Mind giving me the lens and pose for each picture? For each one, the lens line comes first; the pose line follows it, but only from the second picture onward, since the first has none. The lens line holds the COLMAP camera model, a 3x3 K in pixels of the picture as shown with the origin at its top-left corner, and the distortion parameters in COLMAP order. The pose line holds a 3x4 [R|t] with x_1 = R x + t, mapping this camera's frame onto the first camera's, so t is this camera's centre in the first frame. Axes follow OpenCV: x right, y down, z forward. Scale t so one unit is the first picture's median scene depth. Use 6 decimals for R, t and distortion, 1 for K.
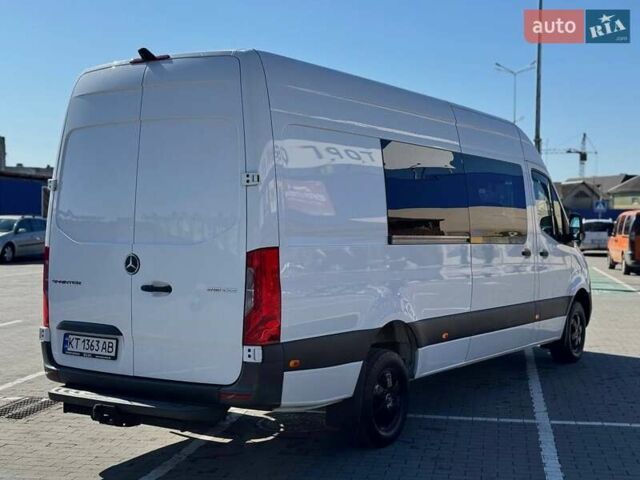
lens RADIAL K [[896.4, 0, 320.0], [0, 896.4, 240.0], [0, 0, 1]] dist [0.146582, -0.143331]
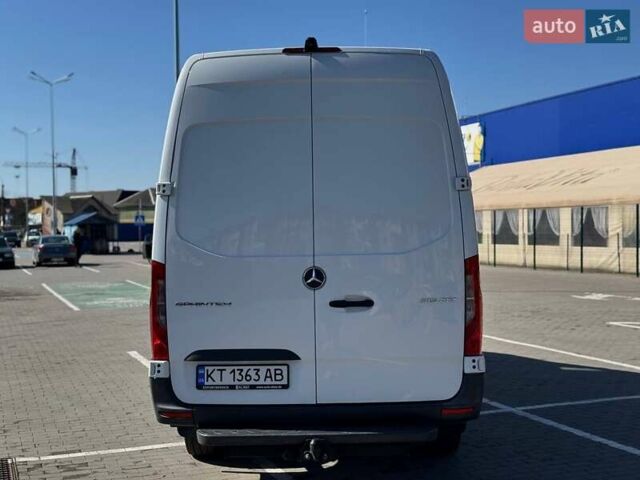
lens RADIAL K [[896.4, 0, 320.0], [0, 896.4, 240.0], [0, 0, 1]] dist [0.146582, -0.143331]
pose [[0.844958, -0.019783, 0.534467, -0.651634], [0.028378, 0.999566, -0.007867, -0.003665], [-0.534080, 0.021814, 0.845153, 0.237089]]
